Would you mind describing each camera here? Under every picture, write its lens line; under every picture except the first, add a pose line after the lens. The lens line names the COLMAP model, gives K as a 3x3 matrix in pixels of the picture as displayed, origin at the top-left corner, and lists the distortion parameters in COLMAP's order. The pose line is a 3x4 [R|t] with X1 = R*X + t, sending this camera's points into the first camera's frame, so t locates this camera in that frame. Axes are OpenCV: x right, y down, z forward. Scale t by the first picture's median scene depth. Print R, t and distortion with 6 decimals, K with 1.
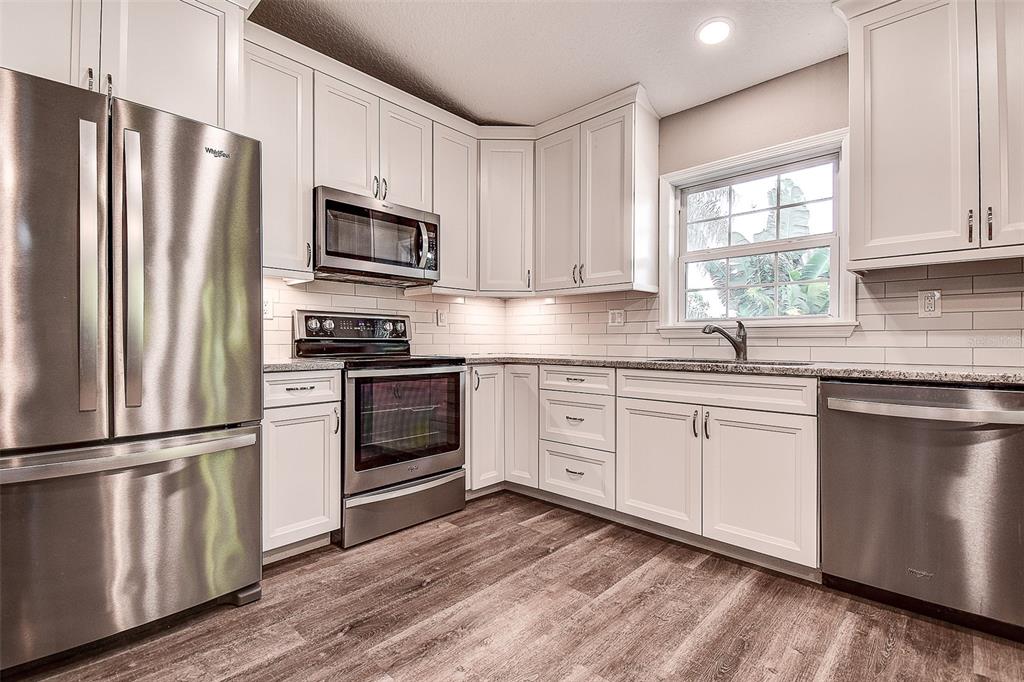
lens RADIAL K [[469.6, 0, 511.6], [0, 469.6, 343.7], [0, 0, 1]] dist [0.027775, -0.020607]
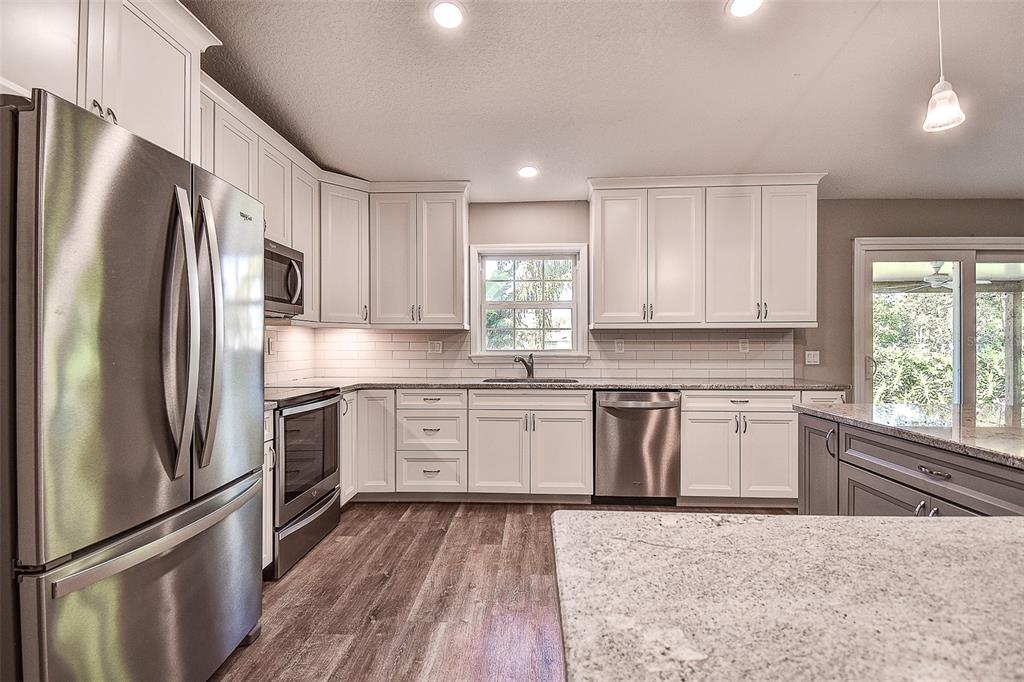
lens RADIAL K [[469.6, 0, 511.6], [0, 469.6, 343.7], [0, 0, 1]] dist [0.027775, -0.020607]
pose [[0.755248, -0.001899, 0.655437, -0.571686], [0.005582, 0.999978, -0.003535, -0.073681], [-0.655416, 0.006329, 0.755242, -0.122585]]
